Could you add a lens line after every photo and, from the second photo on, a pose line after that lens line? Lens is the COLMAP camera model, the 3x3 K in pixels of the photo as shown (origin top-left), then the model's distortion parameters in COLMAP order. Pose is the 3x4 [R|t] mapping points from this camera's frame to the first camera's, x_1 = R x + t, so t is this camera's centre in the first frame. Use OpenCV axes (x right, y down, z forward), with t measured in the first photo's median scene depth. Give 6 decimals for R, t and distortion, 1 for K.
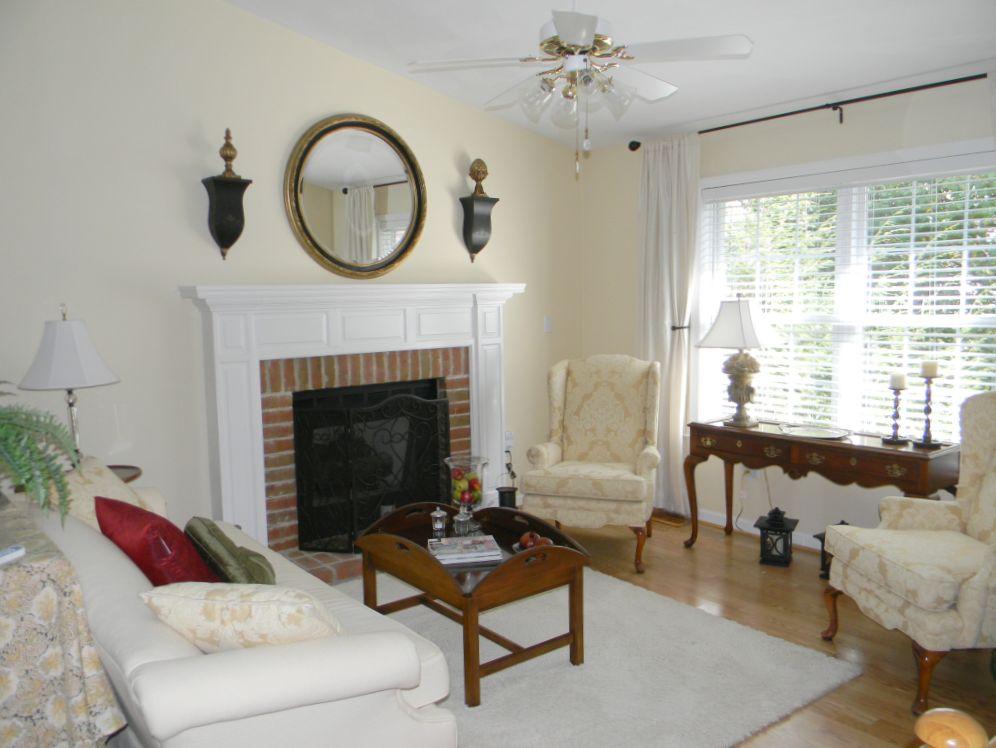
lens RADIAL K [[817.7, 0, 488.7], [0, 817.7, 374.9], [0, 0, 1]] dist [-0.004090, -0.010662]
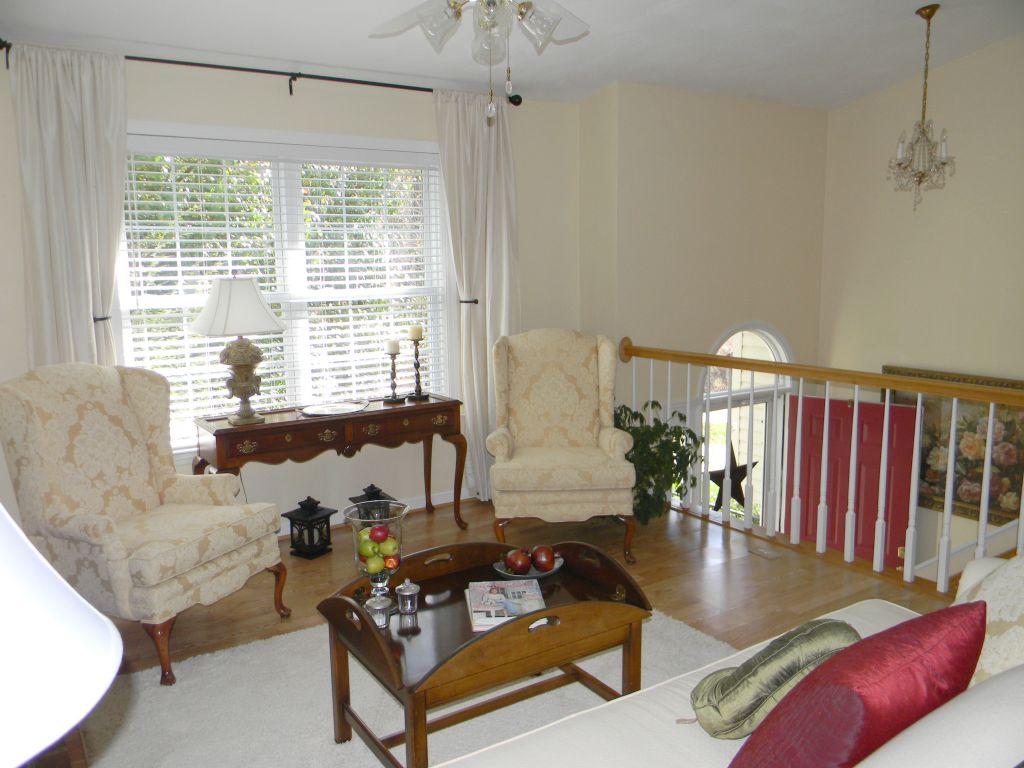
lens RADIAL K [[840.6, 0, 503.3], [0, 840.6, 380.2], [0, 0, 1]] dist [-0.004090, -0.010662]
pose [[0.075096, -0.132483, 0.988336, -0.620957], [0.107728, 0.986412, 0.124040, -0.072186], [-0.991340, 0.097157, 0.088348, 0.731546]]
